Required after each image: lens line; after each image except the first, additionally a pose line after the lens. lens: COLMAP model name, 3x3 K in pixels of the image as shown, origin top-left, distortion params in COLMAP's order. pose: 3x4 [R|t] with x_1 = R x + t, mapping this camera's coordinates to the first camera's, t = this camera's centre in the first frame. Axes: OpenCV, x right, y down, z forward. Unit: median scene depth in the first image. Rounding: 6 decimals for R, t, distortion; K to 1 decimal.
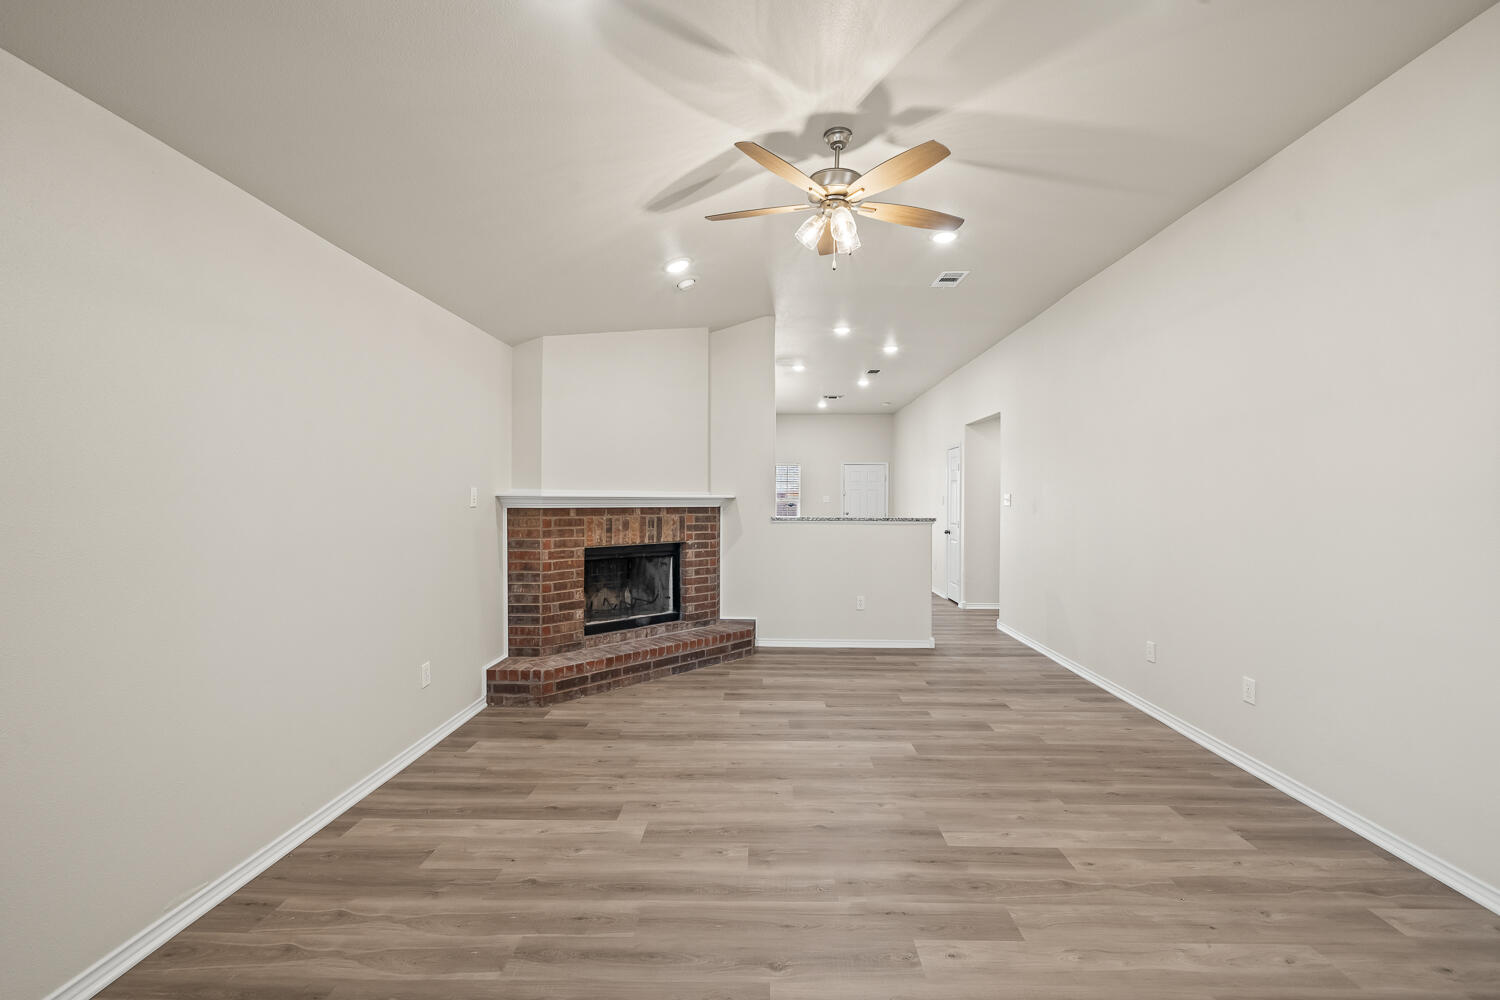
lens RADIAL K [[630.1, 0, 767.5], [0, 630.1, 499.5], [0, 0, 1]] dist [-0.000585, 0.001674]
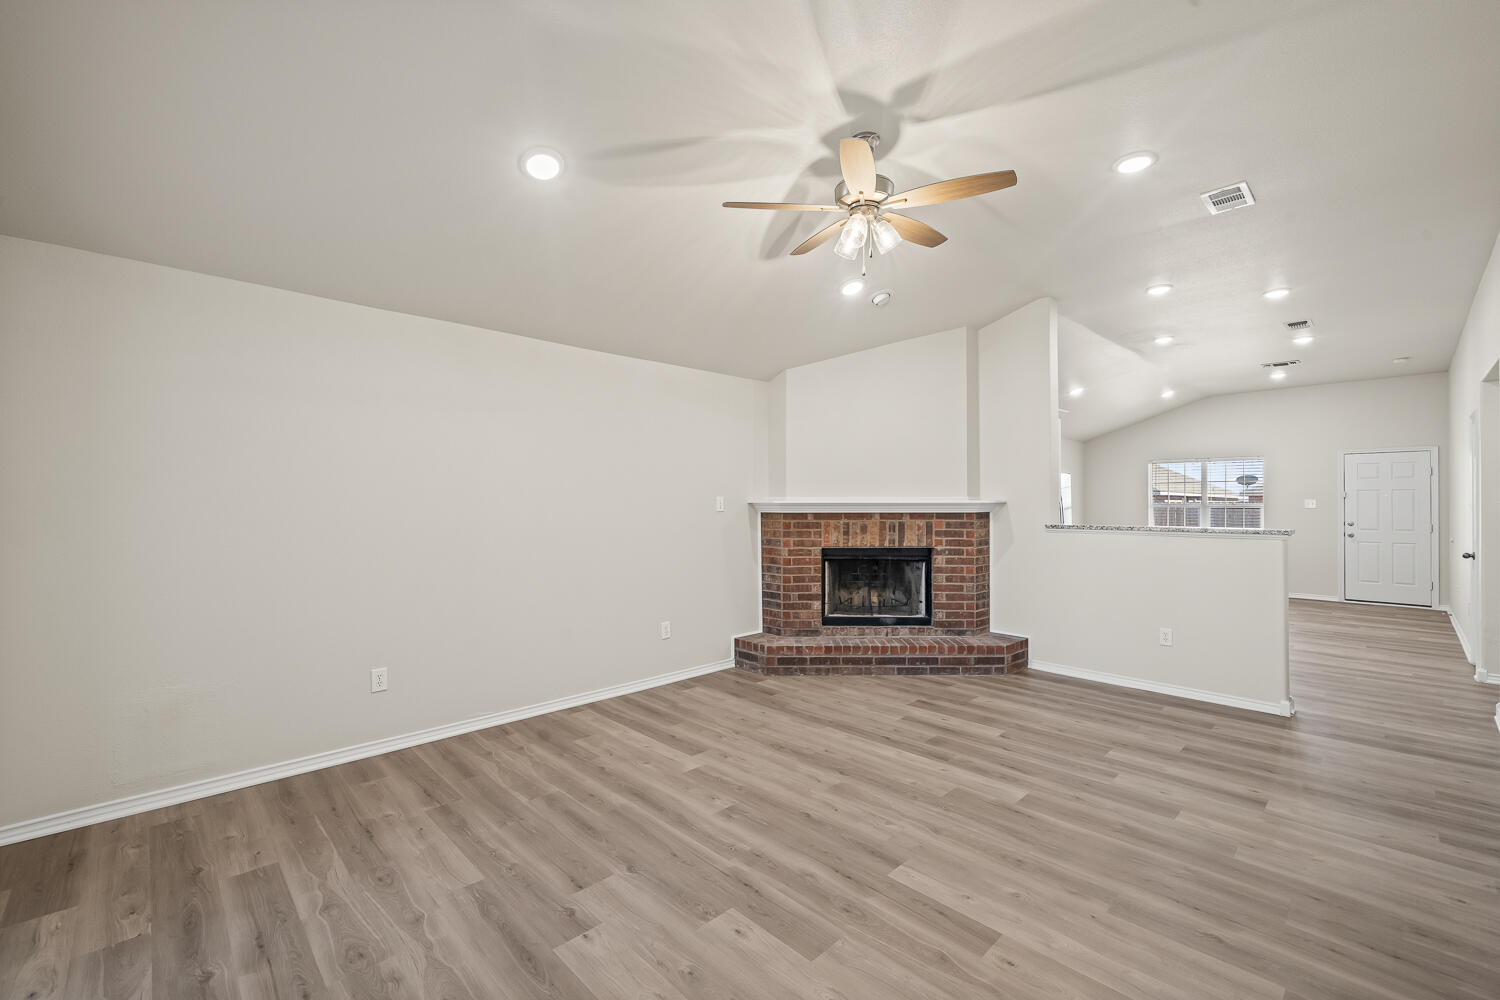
lens RADIAL K [[630.1, 0, 748.9], [0, 630.1, 501.3], [0, 0, 1]] dist [-0.000585, 0.001674]
pose [[0.699626, -0.008761, -0.714456, 0.458268], [0.003765, 0.999956, -0.008575, 0.001879], [0.714499, 0.003310, 0.699628, 0.112551]]
